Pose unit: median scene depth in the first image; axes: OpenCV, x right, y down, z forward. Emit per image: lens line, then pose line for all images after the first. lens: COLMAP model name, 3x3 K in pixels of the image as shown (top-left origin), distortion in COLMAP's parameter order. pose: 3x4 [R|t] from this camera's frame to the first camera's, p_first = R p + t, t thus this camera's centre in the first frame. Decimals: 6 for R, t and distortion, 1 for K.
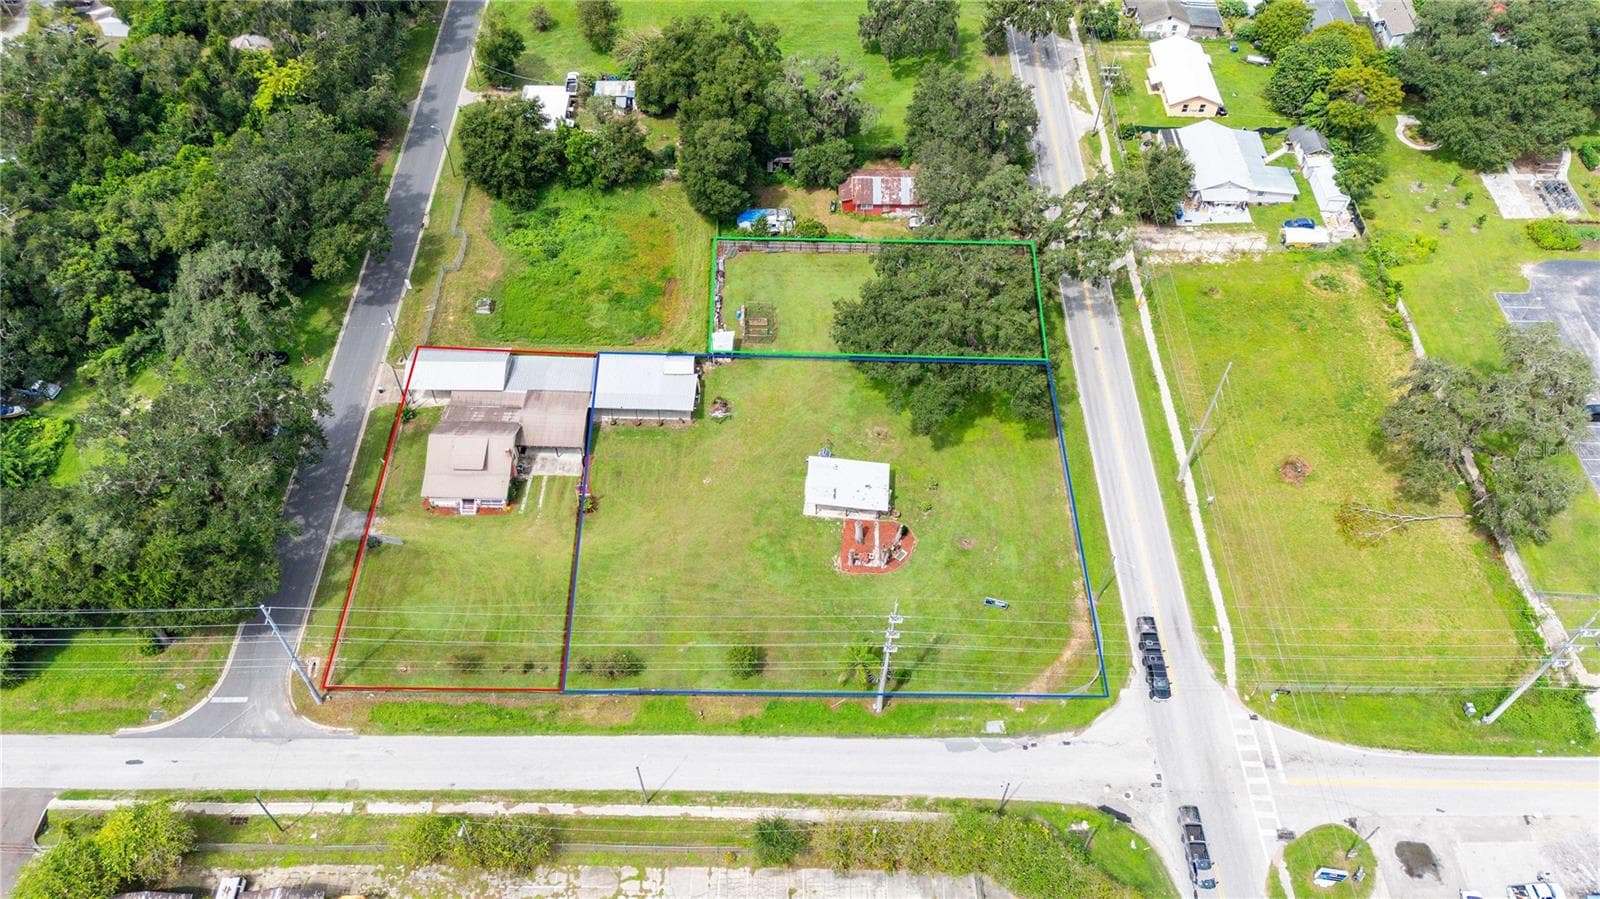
lens RADIAL K [[1188.5, 0, 800.0], [0, 1188.5, 449.5], [0, 0, 1]] dist [0.087731, -0.059748]
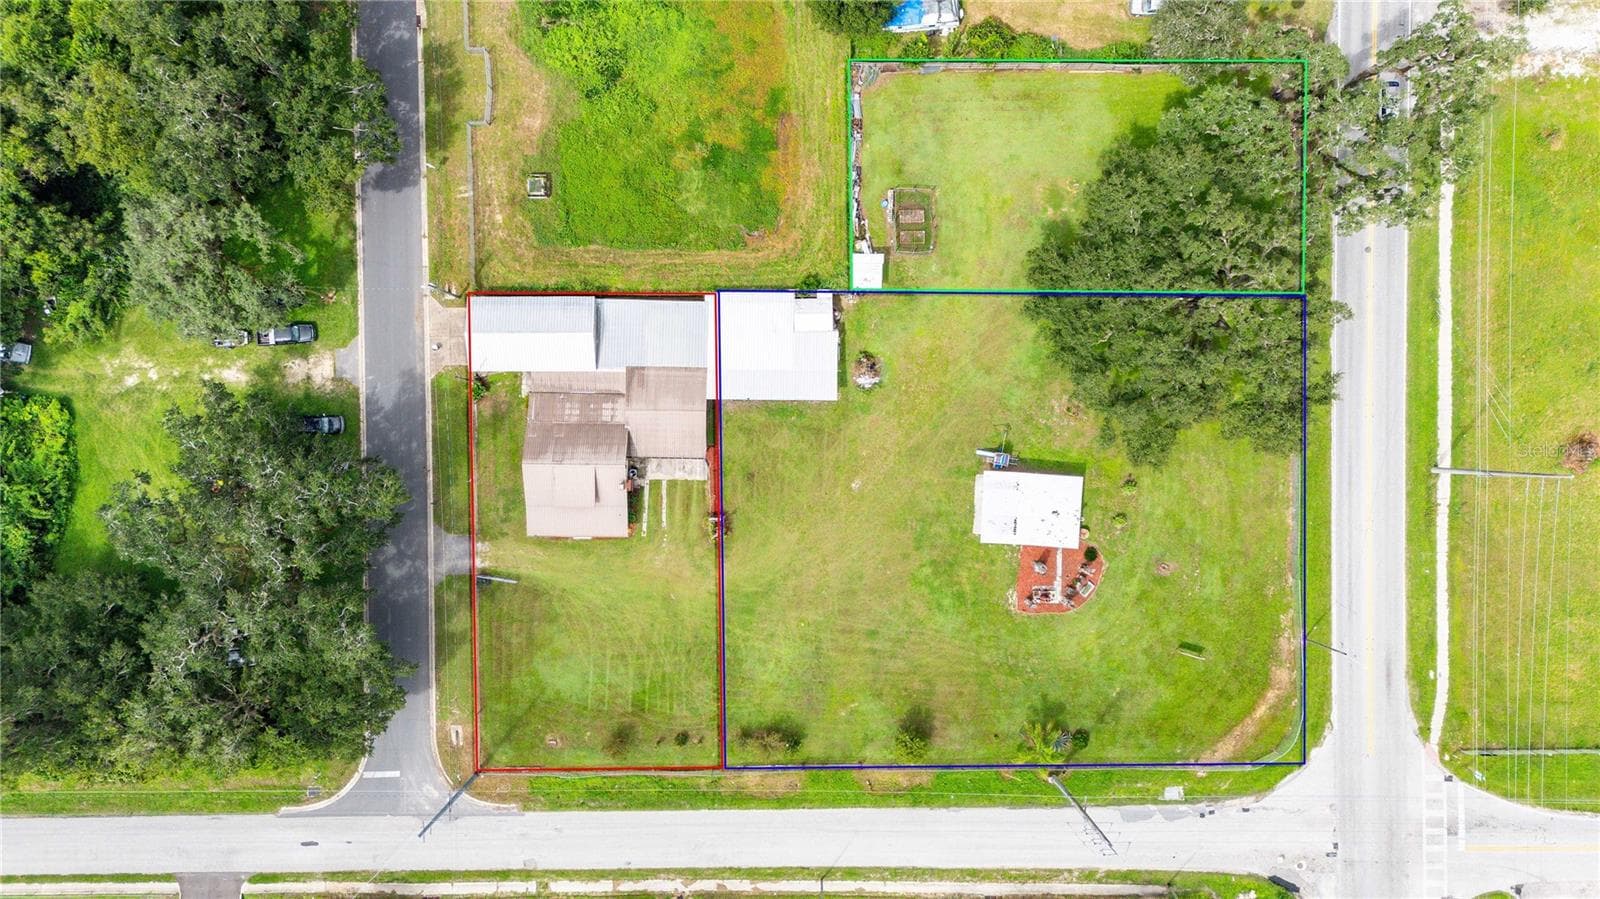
lens RADIAL K [[1188.5, 0, 800.0], [0, 1188.5, 449.5], [0, 0, 1]] dist [0.087731, -0.059748]
pose [[0.999908, -0.008792, -0.010308, -0.118610], [0.013371, 0.763191, 0.646034, -0.575962], [0.002187, -0.646113, 0.763239, 0.410937]]
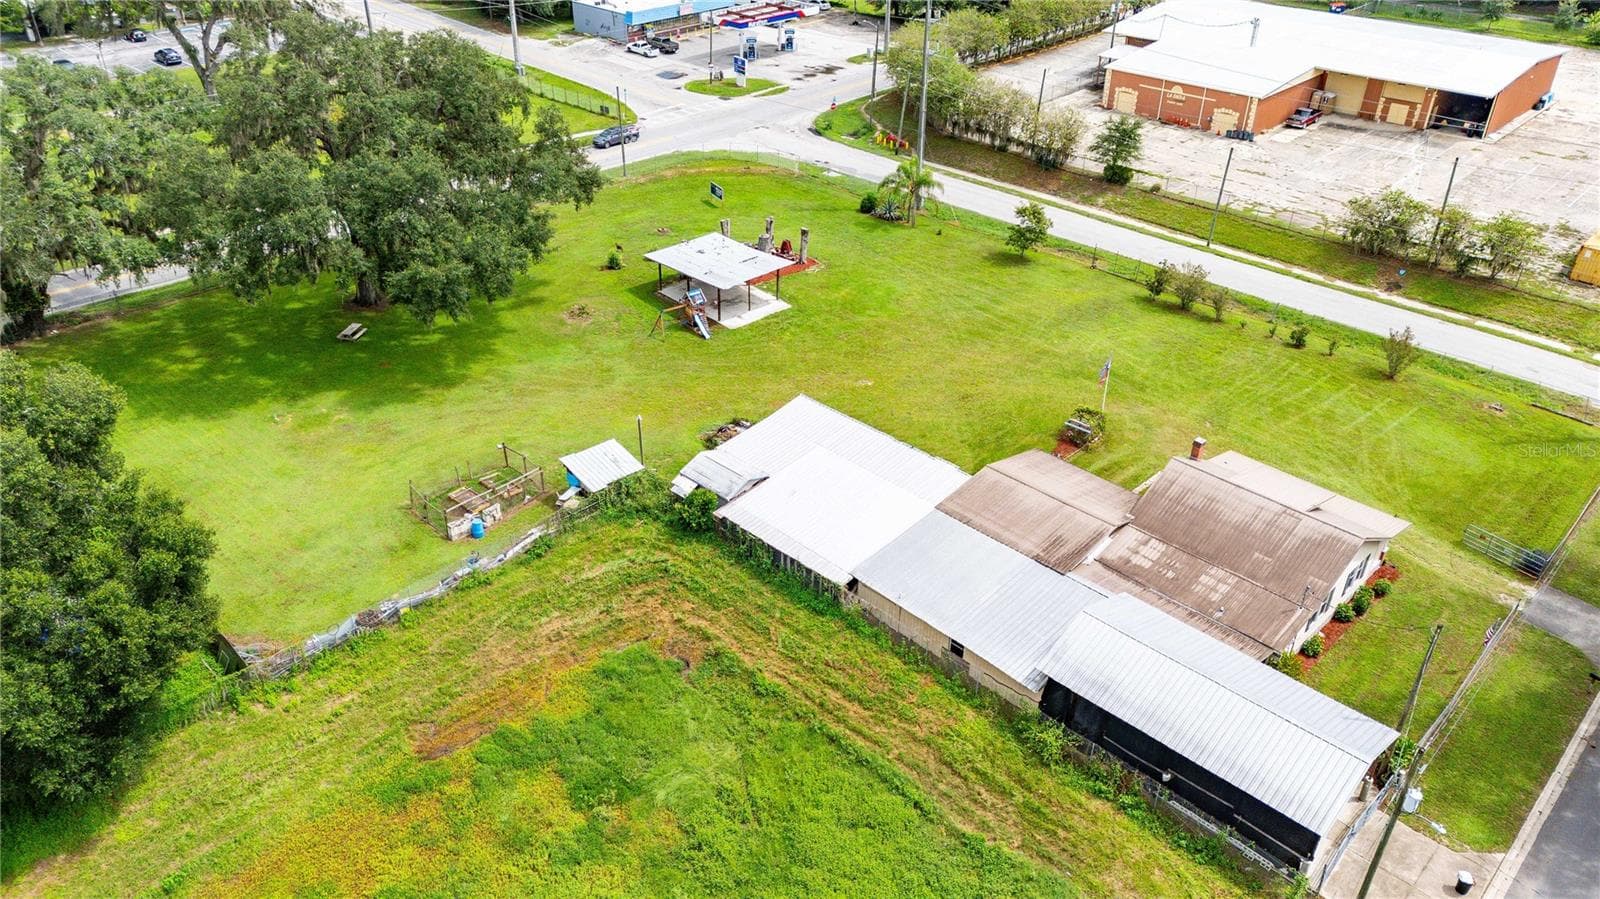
lens RADIAL K [[1188.5, 0, 800.0], [0, 1188.5, 449.5], [0, 0, 1]] dist [0.087731, -0.059748]
pose [[-0.725000, -0.383705, 0.571966, -0.414856], [0.516086, 0.247290, 0.820063, -0.468236], [-0.456103, 0.889729, 0.018739, 1.116856]]
